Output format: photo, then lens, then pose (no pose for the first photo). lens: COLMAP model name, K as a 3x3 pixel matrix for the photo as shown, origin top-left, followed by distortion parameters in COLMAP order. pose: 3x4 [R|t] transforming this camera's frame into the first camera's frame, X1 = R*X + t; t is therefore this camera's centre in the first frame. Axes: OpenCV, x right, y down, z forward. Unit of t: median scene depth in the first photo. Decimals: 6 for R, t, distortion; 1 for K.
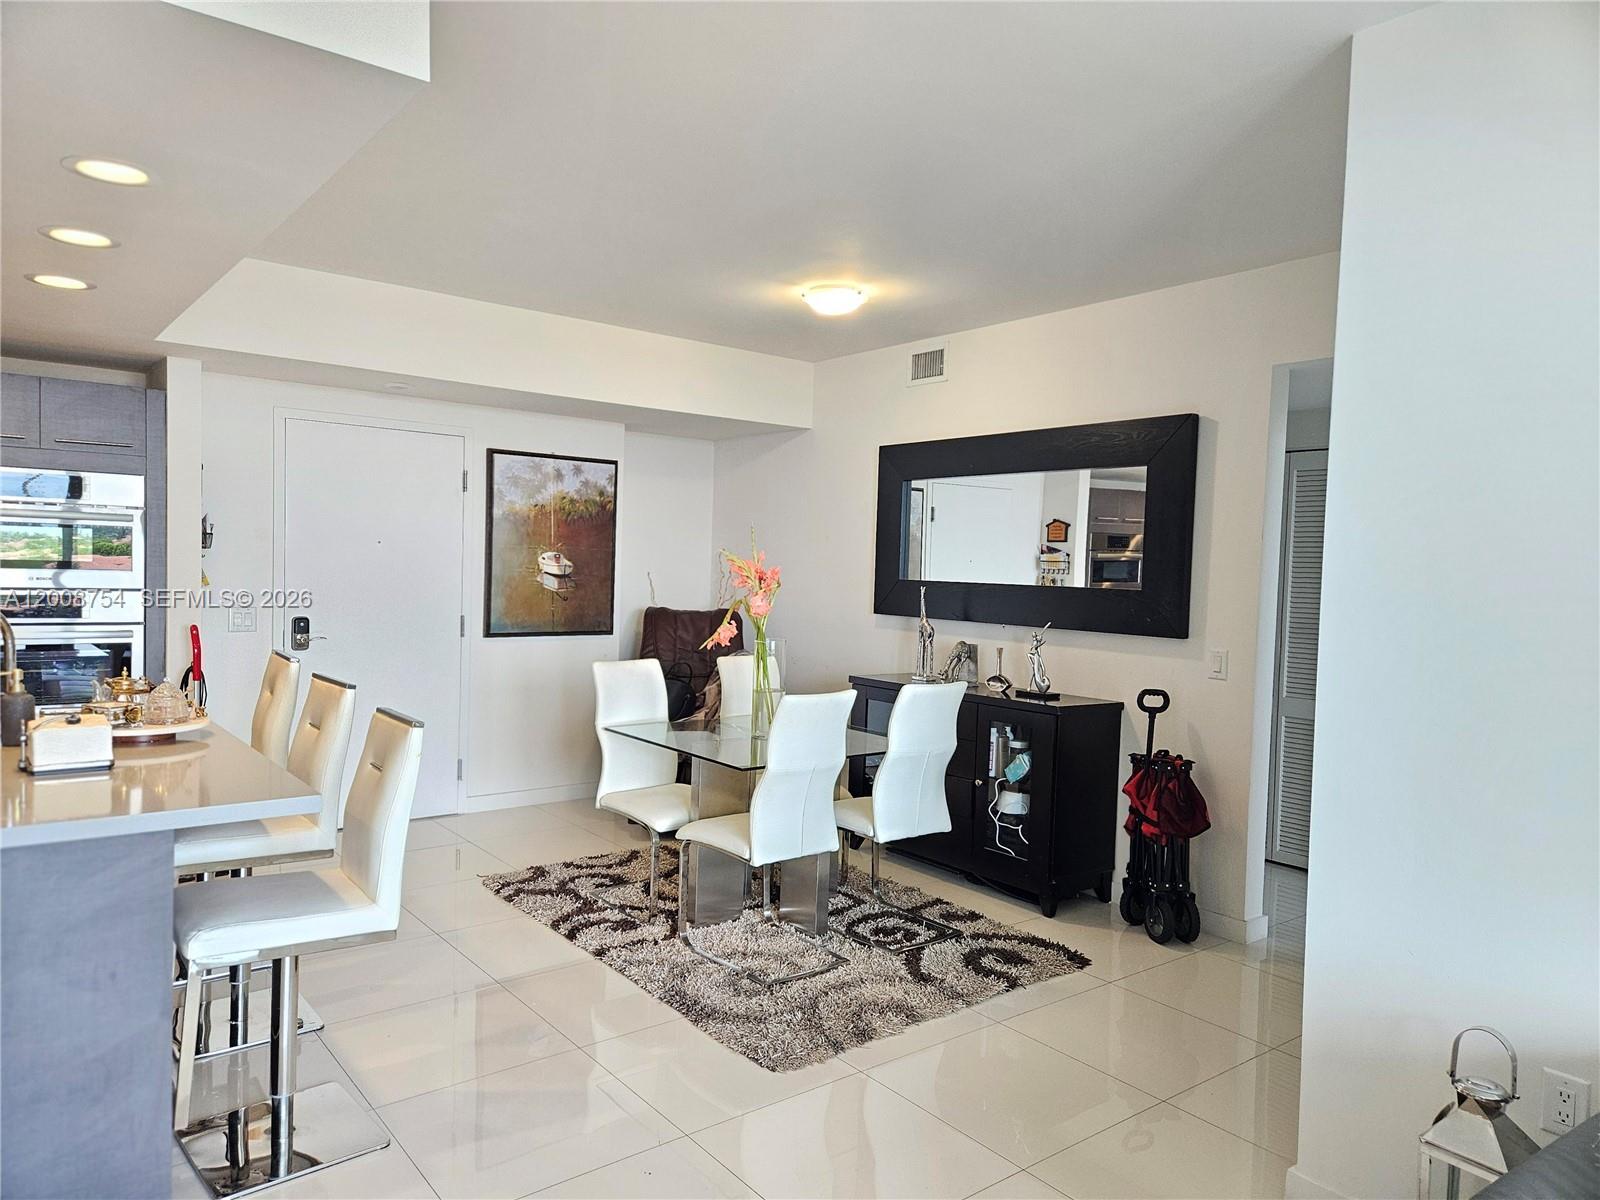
lens RADIAL K [[1079.9, 0, 799.6], [0, 1079.9, 596.8], [0, 0, 1]] dist [0.013002, 0.004891]
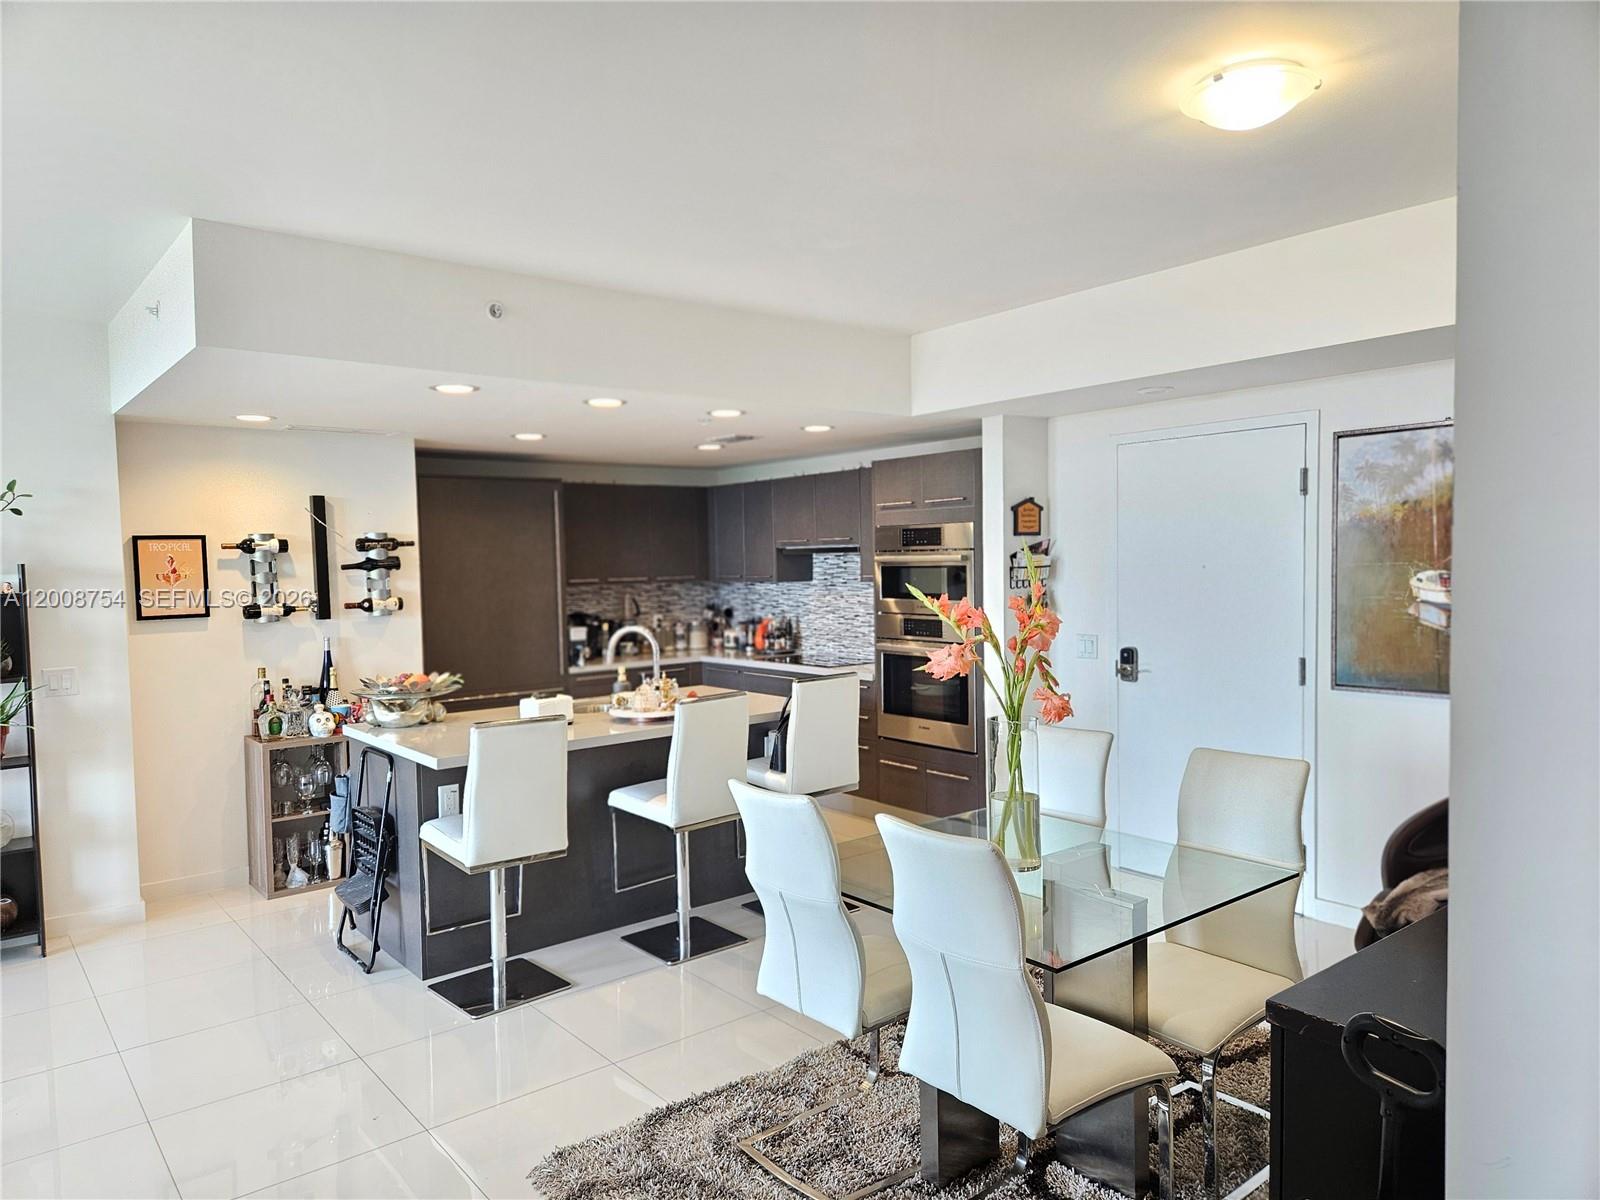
lens RADIAL K [[1079.9, 0, 799.9], [0, 1079.9, 611.5], [0, 0, 1]] dist [0.013002, 0.004891]
pose [[0.017369, 0.018008, -0.999687, 0.438571], [-0.013814, 0.999747, 0.017769, -0.023208], [0.999754, 0.013502, 0.017614, 0.615536]]
